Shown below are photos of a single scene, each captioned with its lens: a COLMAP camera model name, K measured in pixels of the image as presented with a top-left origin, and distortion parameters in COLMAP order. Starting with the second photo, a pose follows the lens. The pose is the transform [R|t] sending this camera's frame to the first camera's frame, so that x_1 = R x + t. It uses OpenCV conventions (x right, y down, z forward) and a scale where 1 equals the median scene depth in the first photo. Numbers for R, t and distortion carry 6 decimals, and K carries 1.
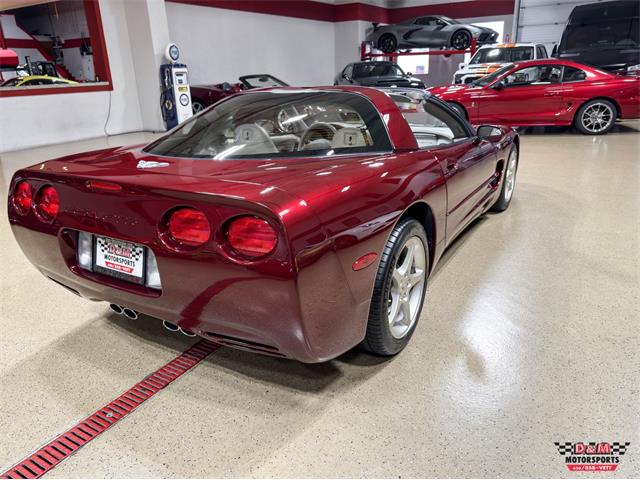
lens RADIAL K [[461.0, 0, 316.8], [0, 461.0, 235.9], [0, 0, 1]] dist [0.005022, -0.015425]
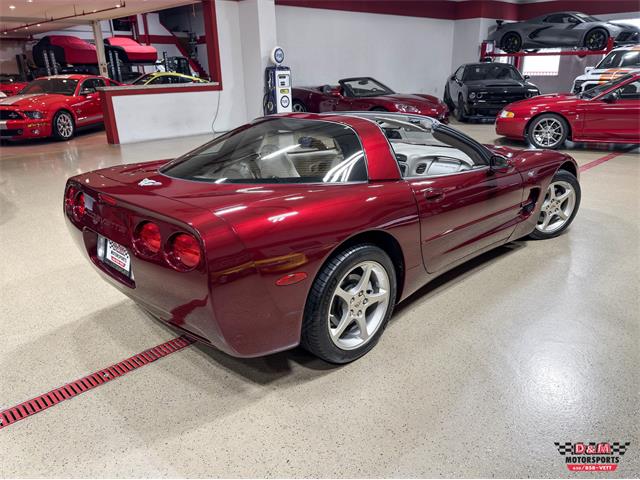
lens RADIAL K [[474.9, 0, 323.8], [0, 474.9, 240.5], [0, 0, 1]] dist [0.023612, -0.035280]
pose [[0.969822, 0.094275, -0.224851, 0.071545], [-0.092033, 0.995546, 0.020457, -0.012050], [0.225778, 0.000854, 0.974178, -0.027762]]
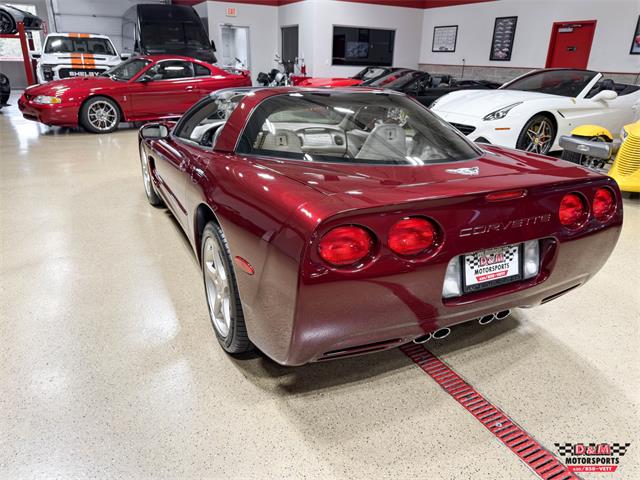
lens RADIAL K [[461.0, 0, 316.4], [0, 461.0, 239.9], [0, 0, 1]] dist [0.005022, -0.015425]
pose [[0.540011, -0.254953, 0.802114, -0.242714], [0.234051, 0.960915, 0.147857, -0.041494], [-0.808460, 0.107892, 0.578577, 0.125156]]
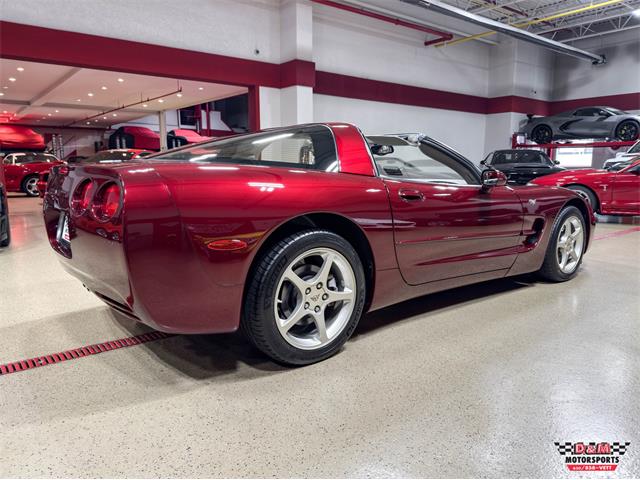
lens RADIAL K [[461.0, 0, 318.6], [0, 461.0, 236.0], [0, 0, 1]] dist [0.005022, -0.015425]
pose [[0.936872, 0.085868, -0.338965, 0.105995], [-0.148977, 0.975017, -0.164767, 0.028947], [0.316349, 0.204864, 0.926258, 0.011285]]
